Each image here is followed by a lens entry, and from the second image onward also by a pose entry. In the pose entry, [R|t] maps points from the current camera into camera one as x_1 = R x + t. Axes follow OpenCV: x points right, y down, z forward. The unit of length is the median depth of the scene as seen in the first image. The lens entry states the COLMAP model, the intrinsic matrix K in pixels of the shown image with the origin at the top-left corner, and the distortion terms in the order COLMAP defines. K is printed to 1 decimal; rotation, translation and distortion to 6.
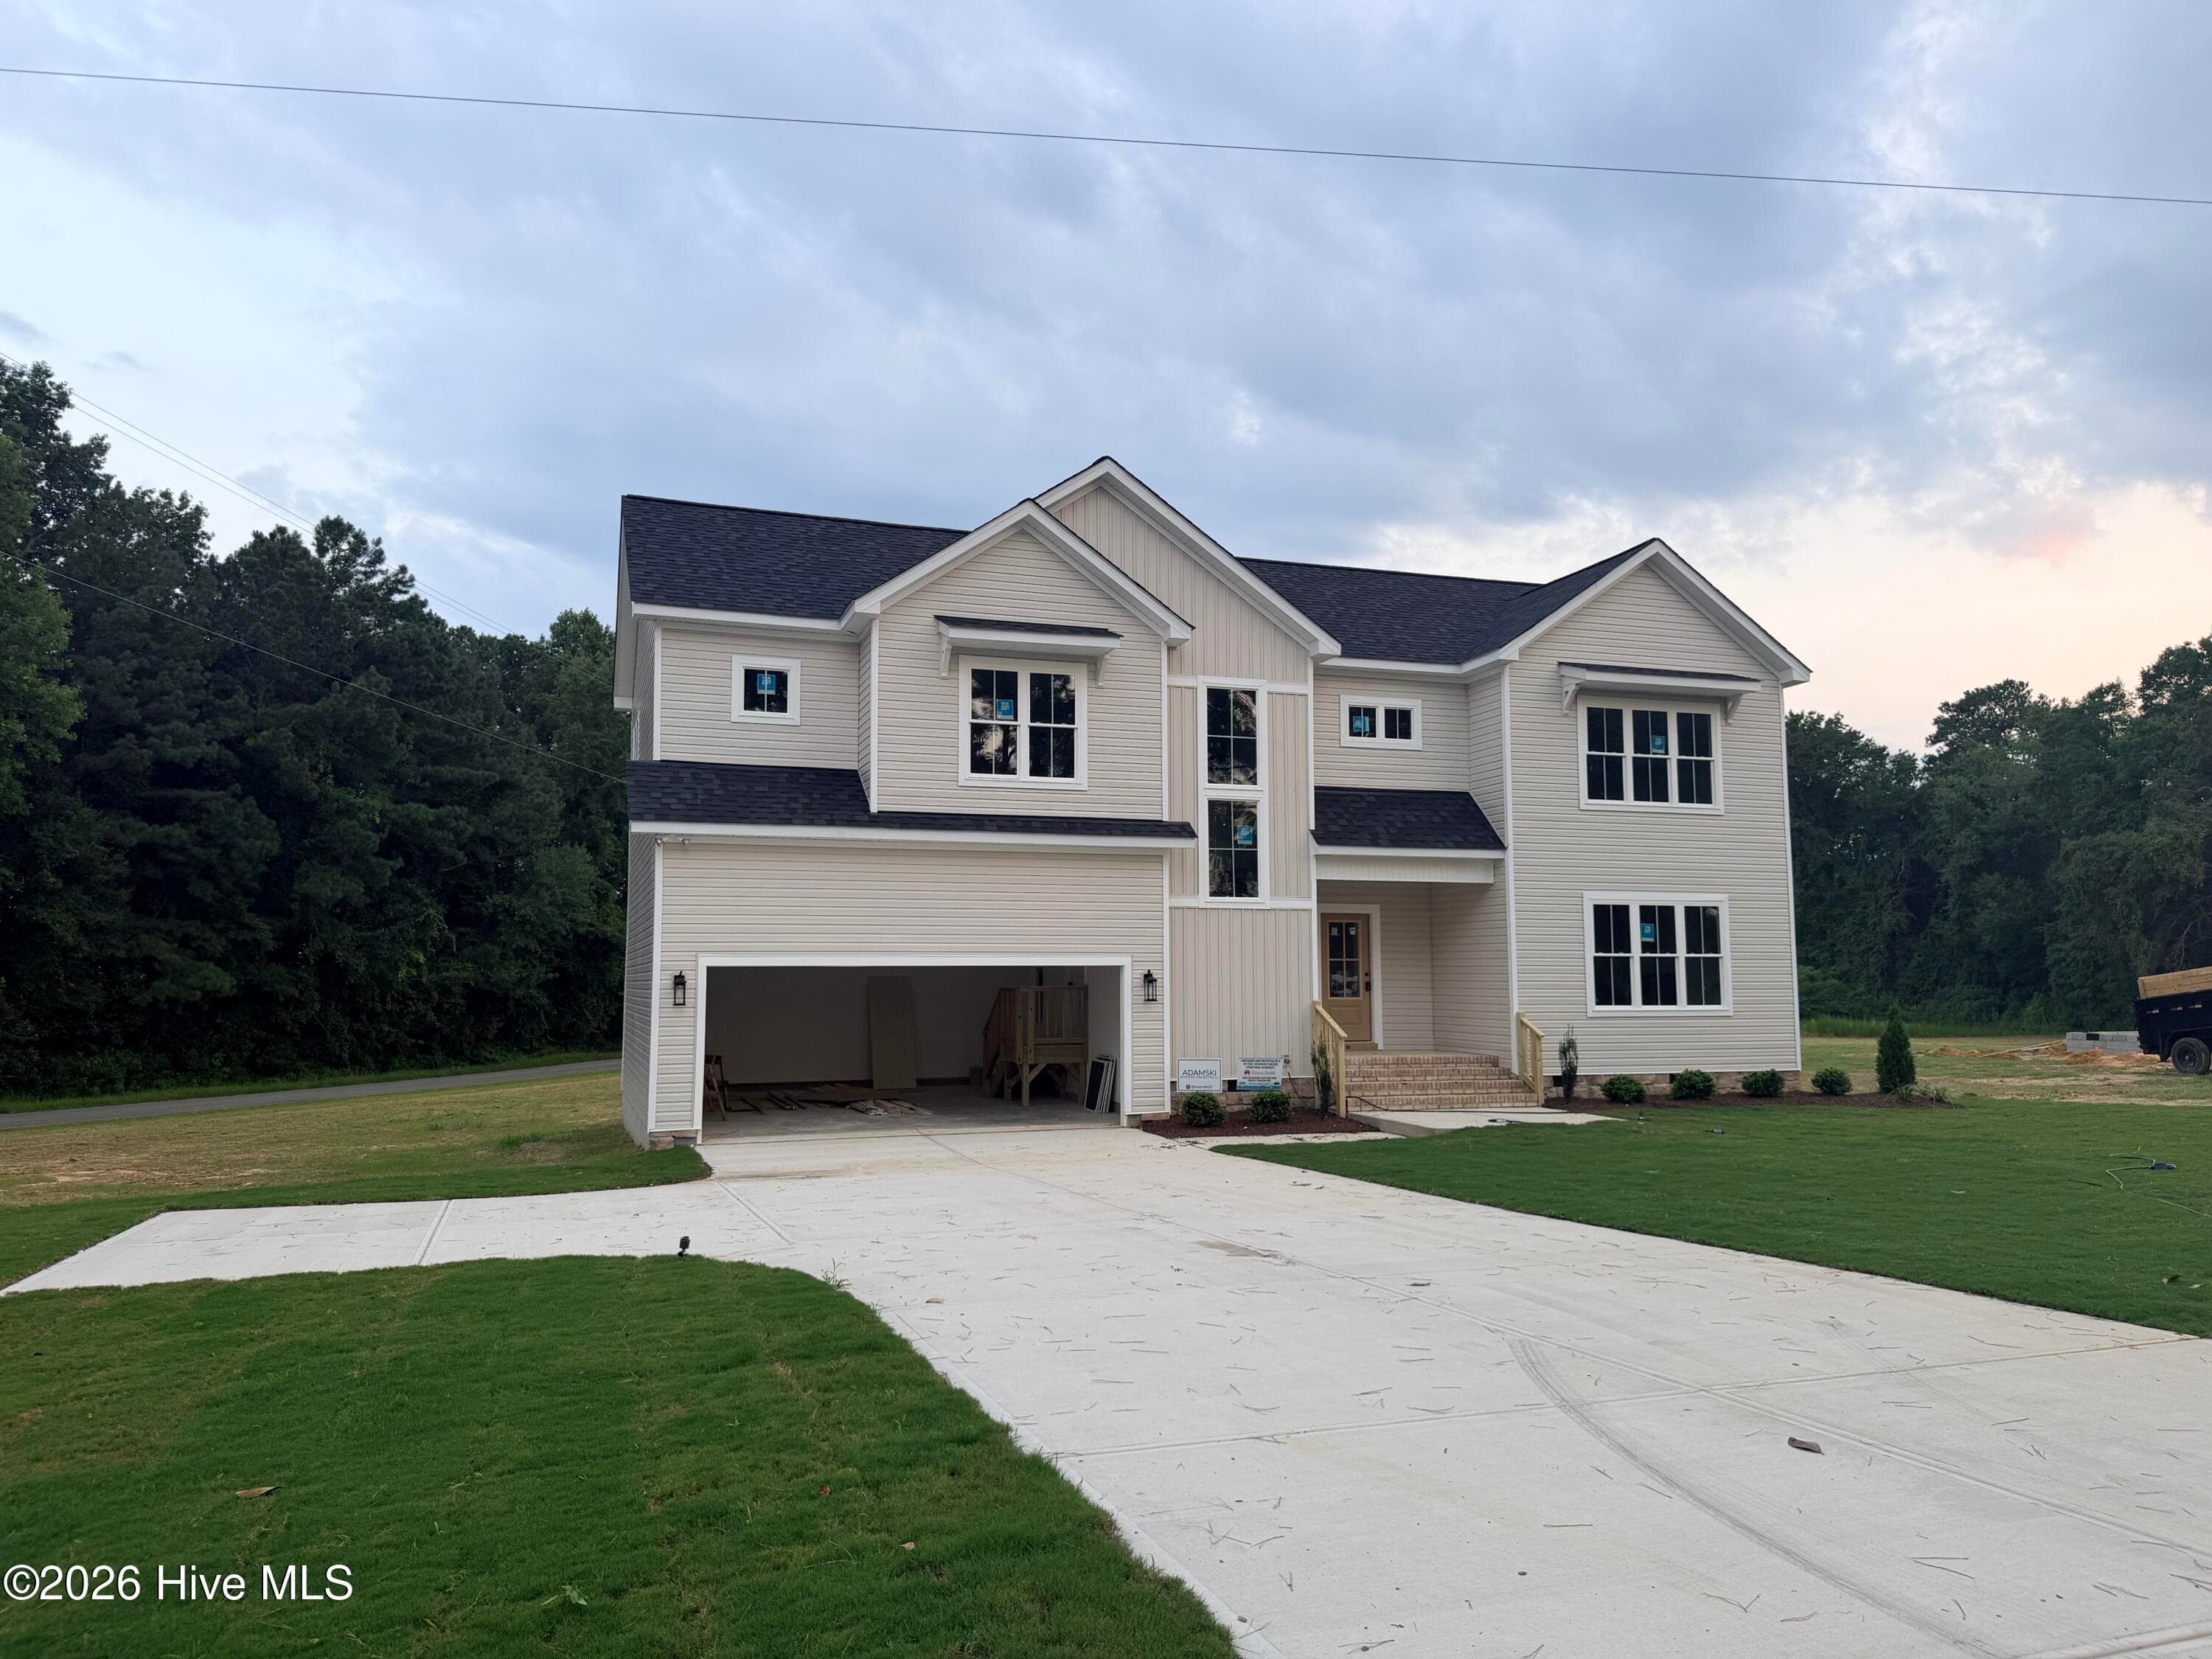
lens RADIAL K [[1559.7, 0, 1063.1], [0, 1559.7, 828.5], [0, 0, 1]] dist [0.108520, -0.123888]
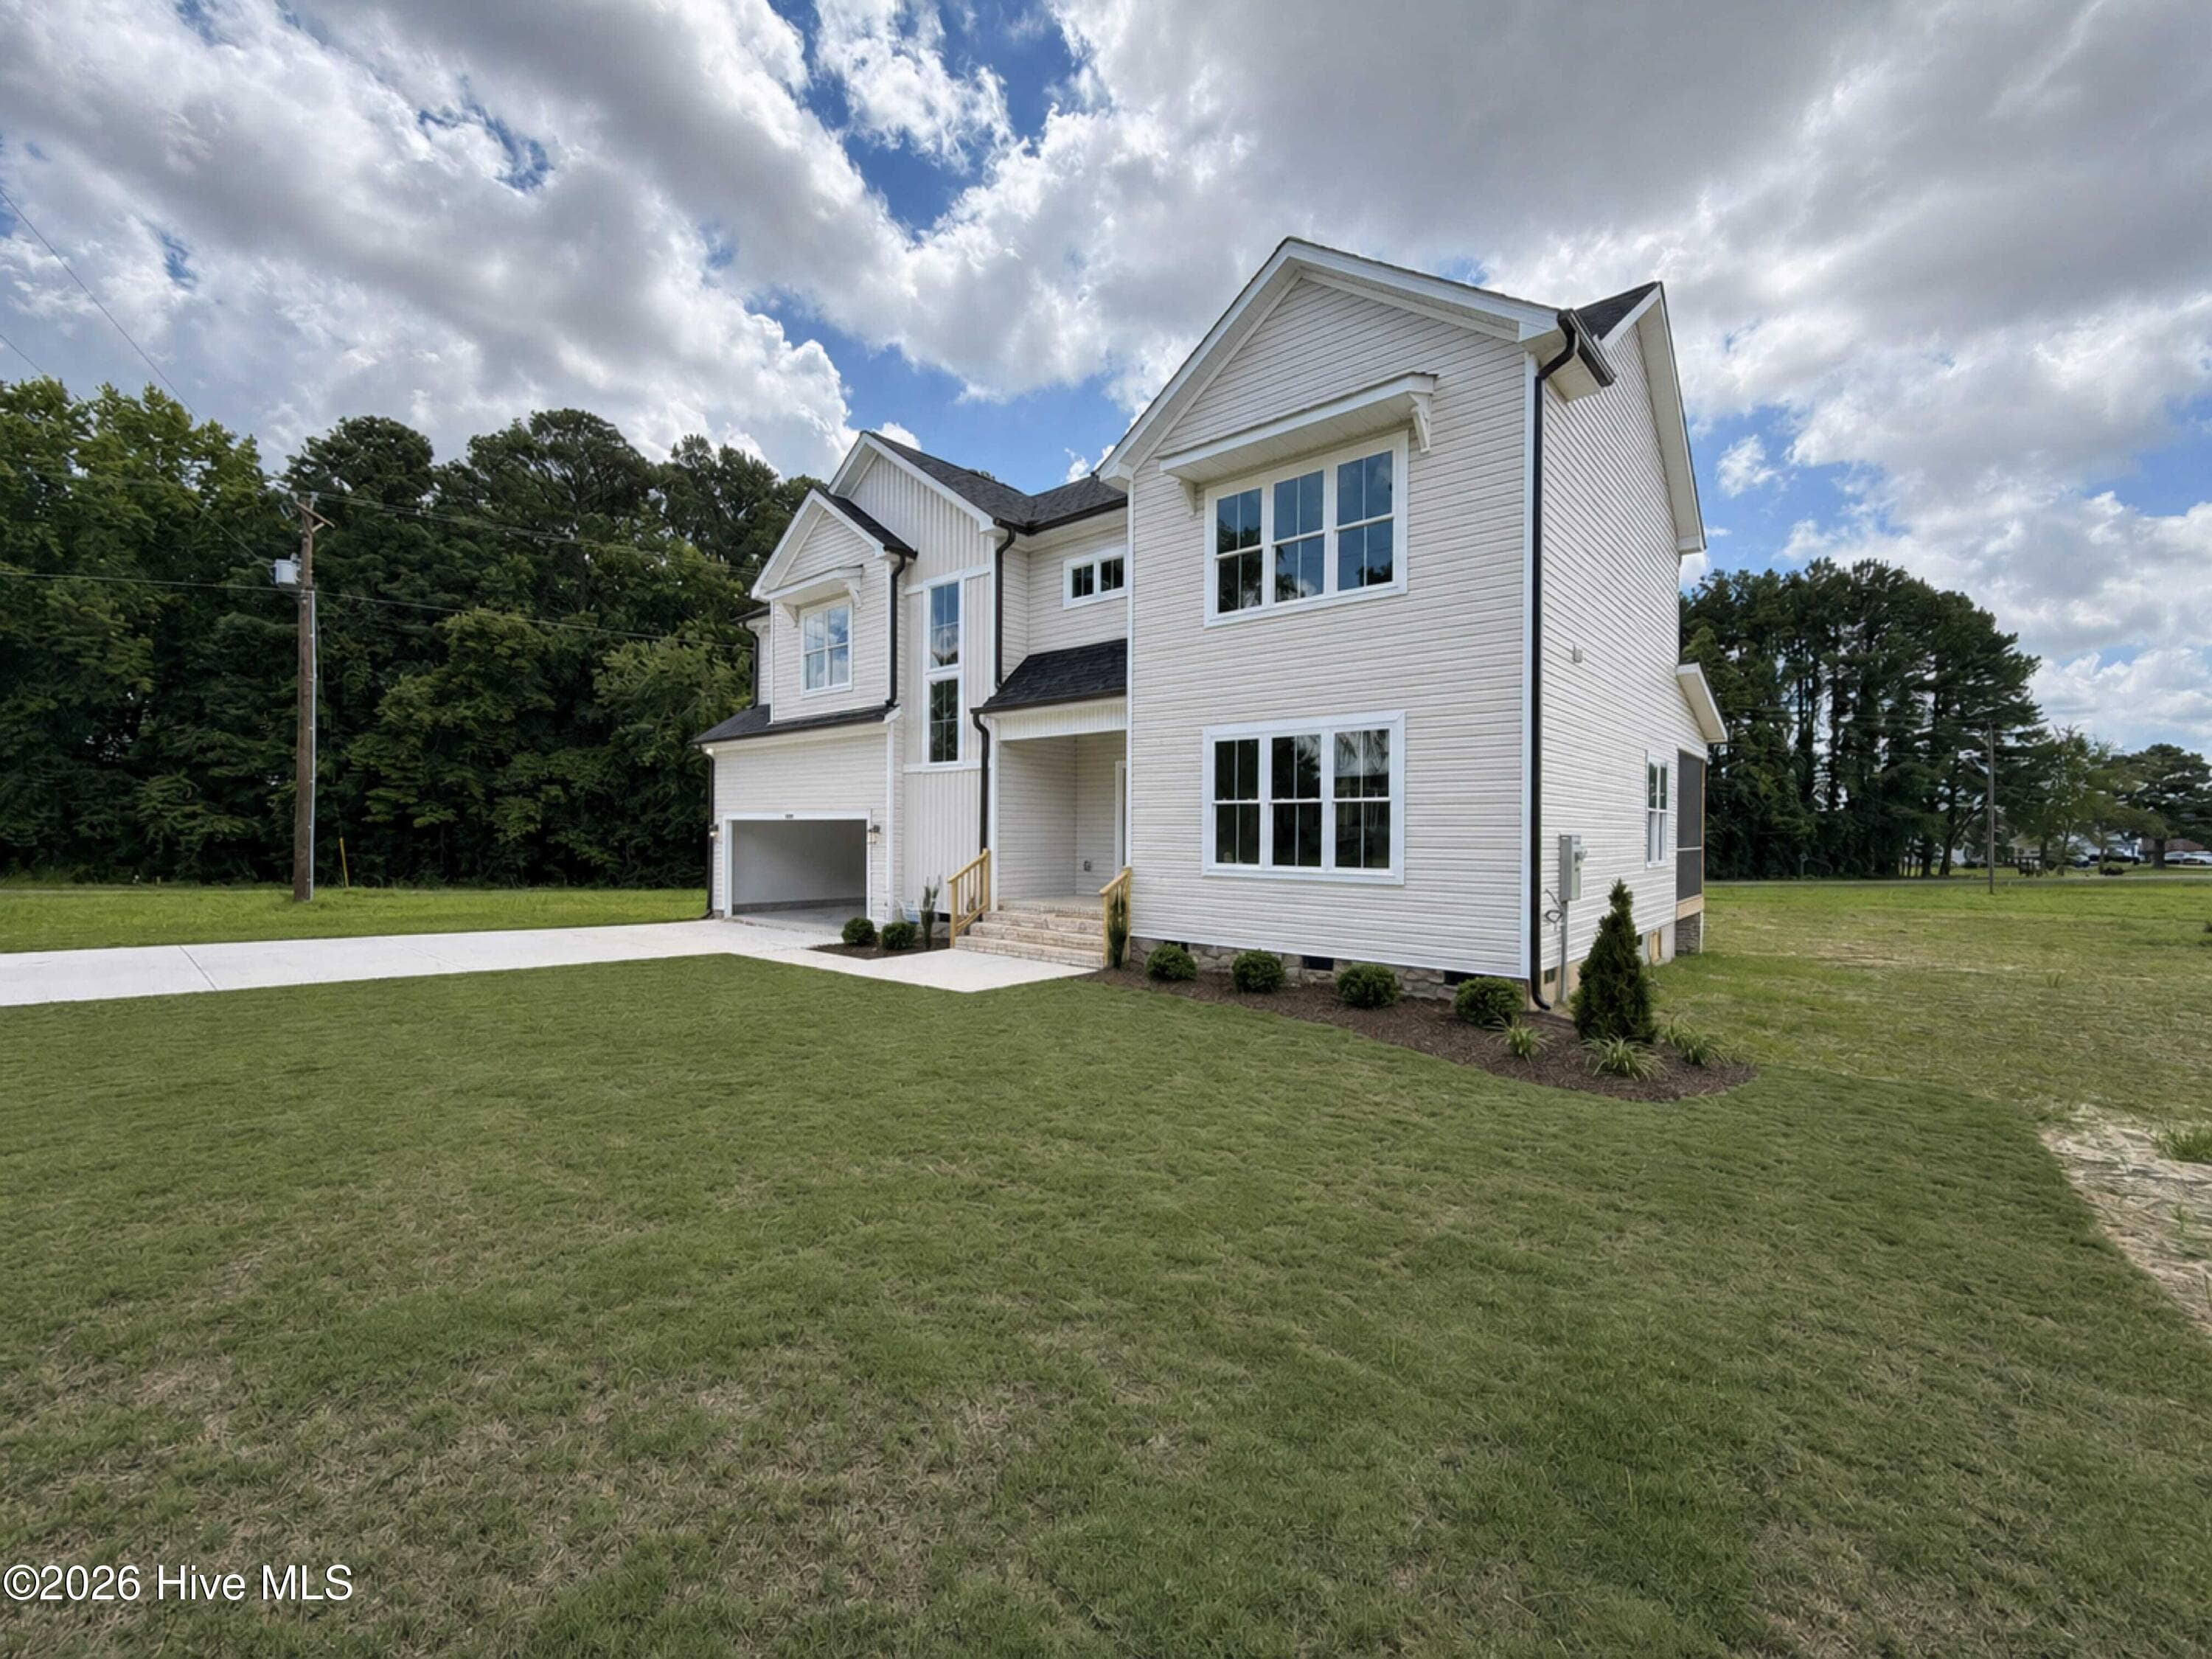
lens RADIAL K [[870.6, 0, 1104.0], [0, 870.6, 821.9], [0, 0, 1]] dist [-0.000723, 0.010411]
pose [[0.513379, -0.002773, -0.858158, 0.693884], [0.074092, 0.996404, 0.041105, 0.066804], [0.854958, -0.084685, 0.511738, 0.711124]]
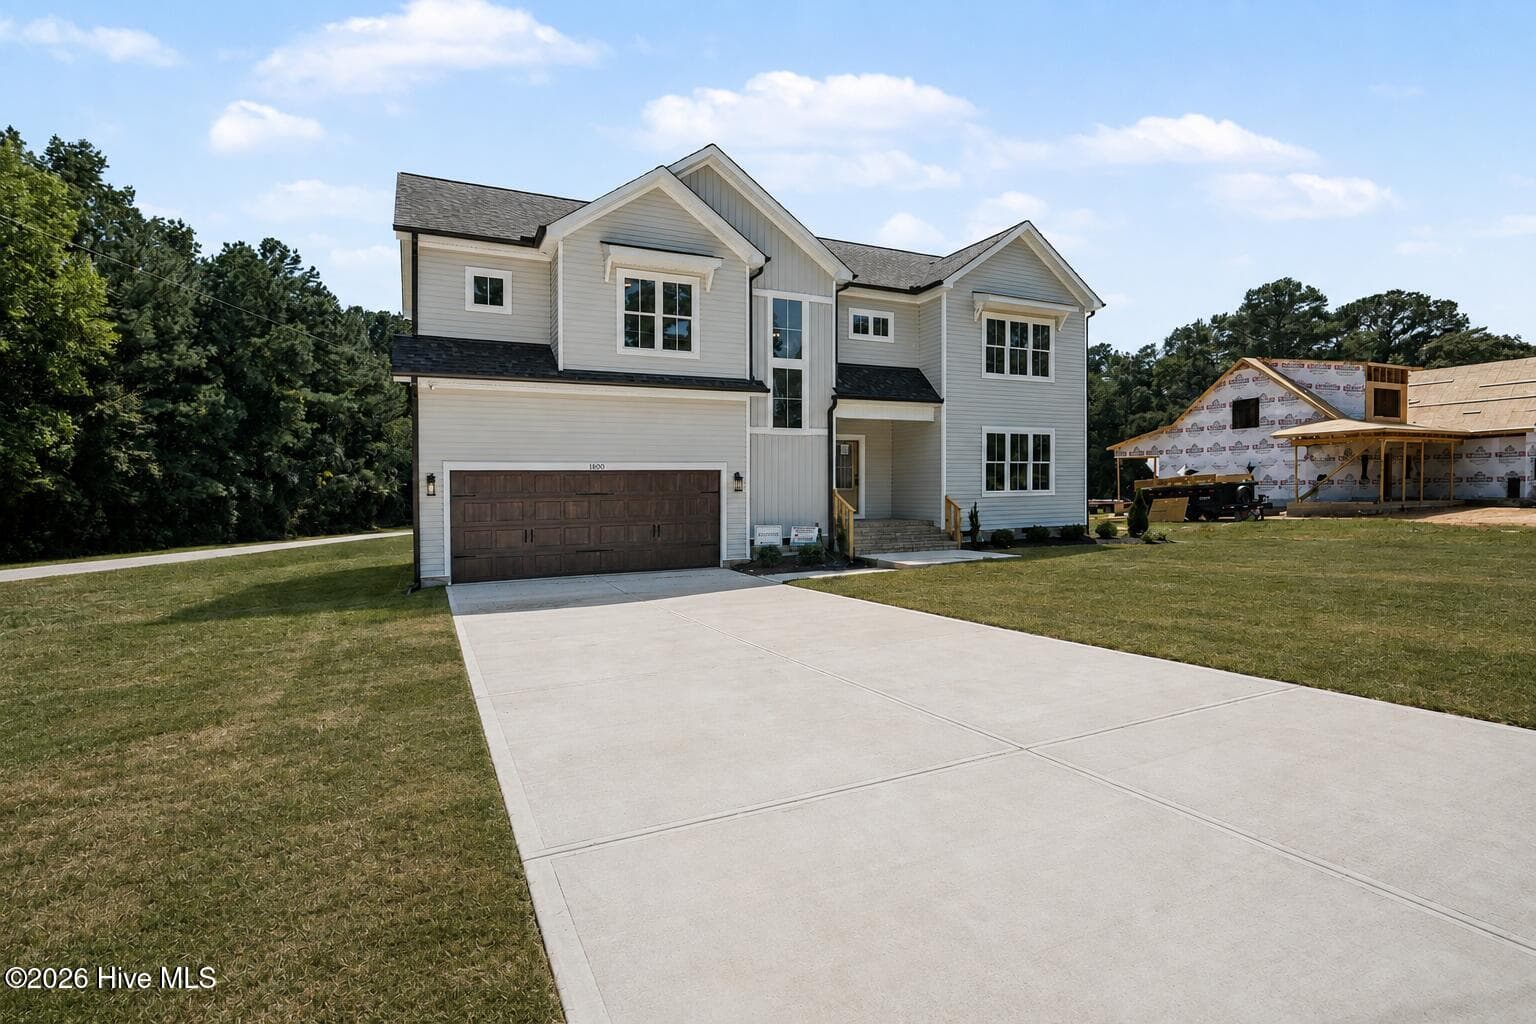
lens RADIAL K [[744.3, 0, 755.5], [0, 744.3, 499.3], [0, 0, 1]] dist [-0.024578, -0.000075]
pose [[0.992901, -0.011864, 0.118352, -0.017269], [-0.001765, 0.993435, 0.114386, 0.026788], [-0.118932, -0.113783, 0.986361, 0.208776]]
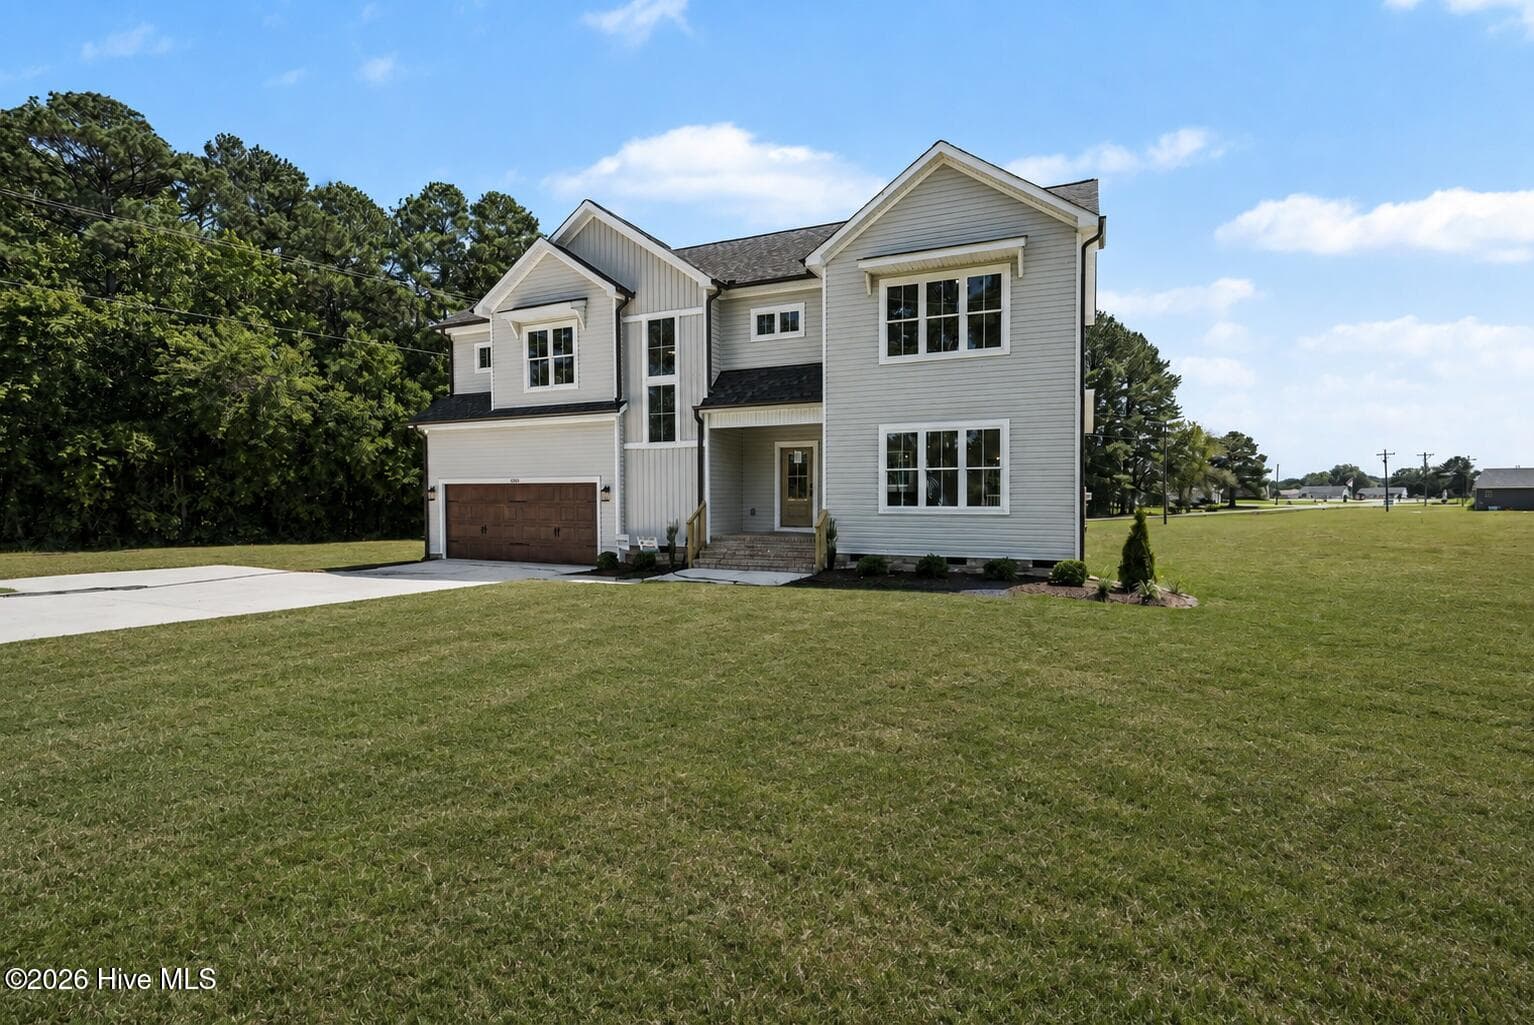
lens RADIAL K [[701.5, 0, 753.9], [0, 701.5, 511.0], [0, 0, 1]] dist [0.000824, 0.000368]
pose [[0.732471, 0.018281, -0.680552, 0.667837], [0.068879, 0.992520, 0.100795, 0.045399], [0.677305, -0.120705, 0.725733, 0.463862]]
